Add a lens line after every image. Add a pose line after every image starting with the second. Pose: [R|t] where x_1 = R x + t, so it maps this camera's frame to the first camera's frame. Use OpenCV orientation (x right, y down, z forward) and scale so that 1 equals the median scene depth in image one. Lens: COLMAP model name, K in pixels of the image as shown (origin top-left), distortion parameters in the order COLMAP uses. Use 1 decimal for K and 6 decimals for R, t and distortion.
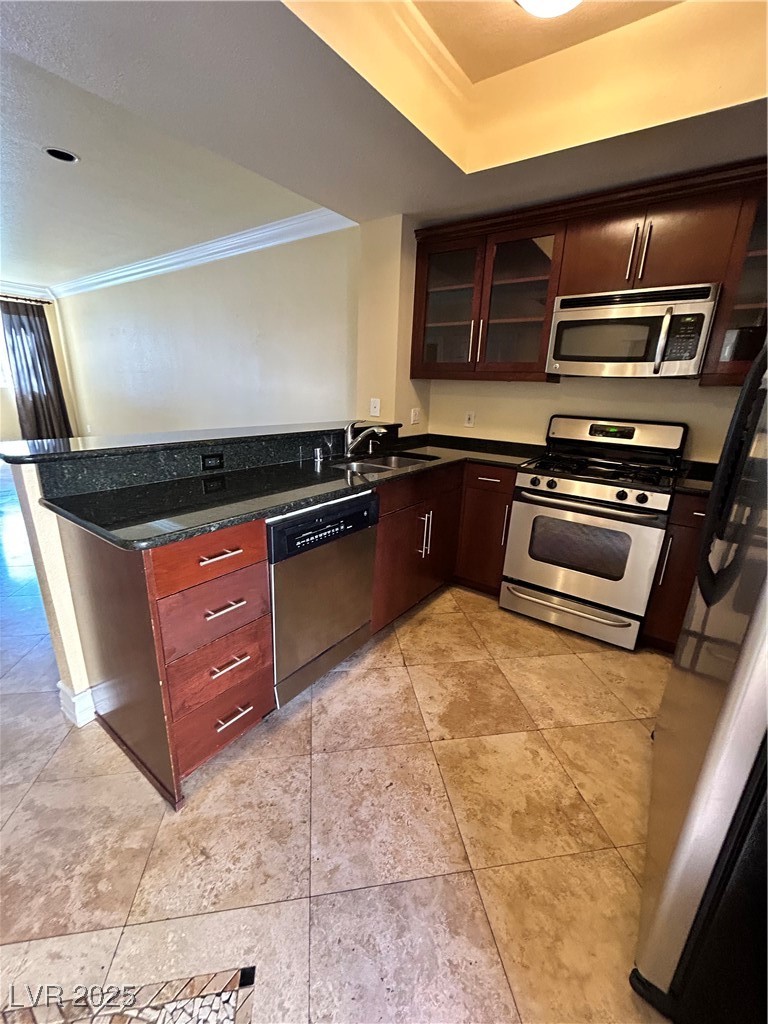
lens RADIAL K [[414.2, 0, 386.4], [0, 414.2, 512.2], [0, 0, 1]] dist [0.000876, 0.000342]
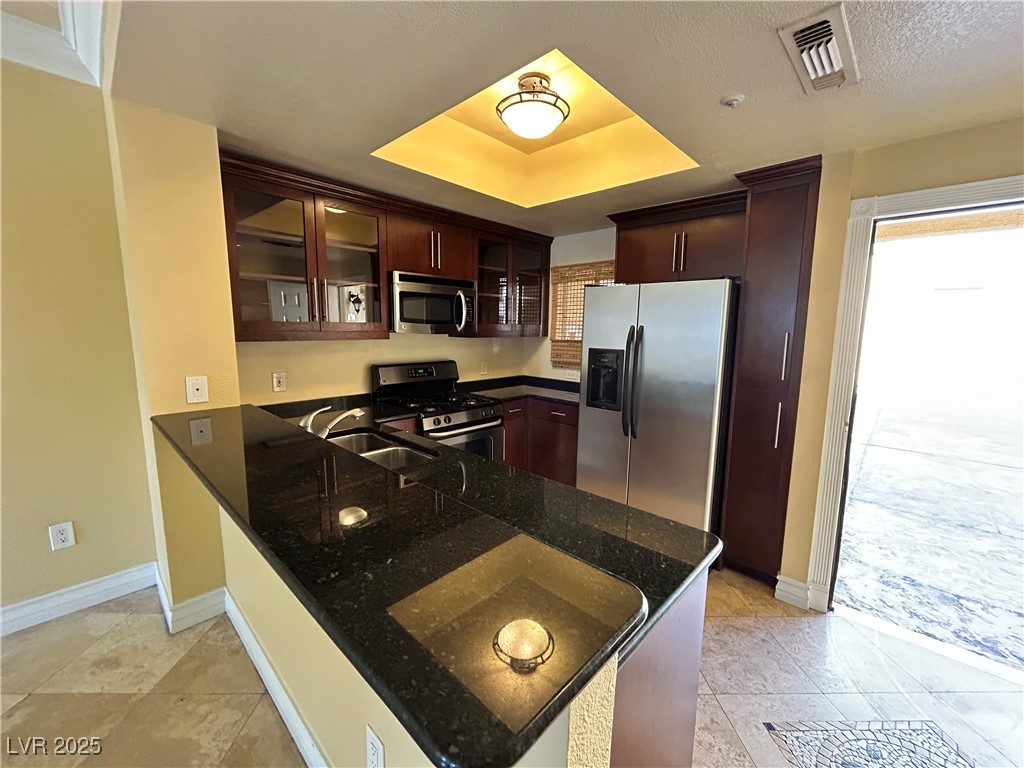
lens RADIAL K [[414.2, 0, 512.9], [0, 414.2, 385.0], [0, 0, 1]] dist [0.000876, 0.000342]
pose [[0.138140, -0.171797, 0.975399, -1.315253], [0.272785, 0.953349, 0.129281, -0.469107], [-0.952106, 0.248216, 0.178559, 0.953677]]
